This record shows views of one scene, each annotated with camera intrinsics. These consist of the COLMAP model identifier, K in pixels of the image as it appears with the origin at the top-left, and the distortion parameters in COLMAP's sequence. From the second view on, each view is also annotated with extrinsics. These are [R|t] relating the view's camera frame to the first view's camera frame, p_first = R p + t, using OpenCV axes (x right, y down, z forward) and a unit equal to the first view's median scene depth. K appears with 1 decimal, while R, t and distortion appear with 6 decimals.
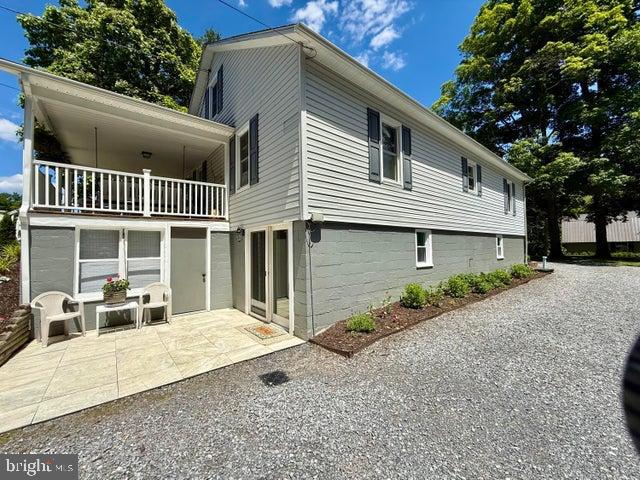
lens RADIAL K [[253.8, 0, 319.8], [0, 253.8, 240.1], [0, 0, 1]] dist [-0.004106, 0.000093]
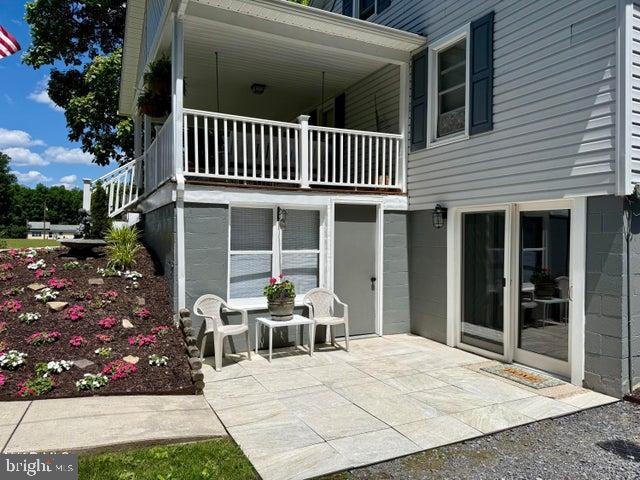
lens RADIAL K [[449.2, 0, 315.8], [0, 449.2, 242.8], [0, 0, 1]] dist [0.043198, -0.045312]
pose [[0.974455, 0.024275, -0.223265, -0.407636], [-0.013270, 0.998628, 0.050659, -0.010466], [0.224189, -0.046402, 0.973440, -0.144859]]
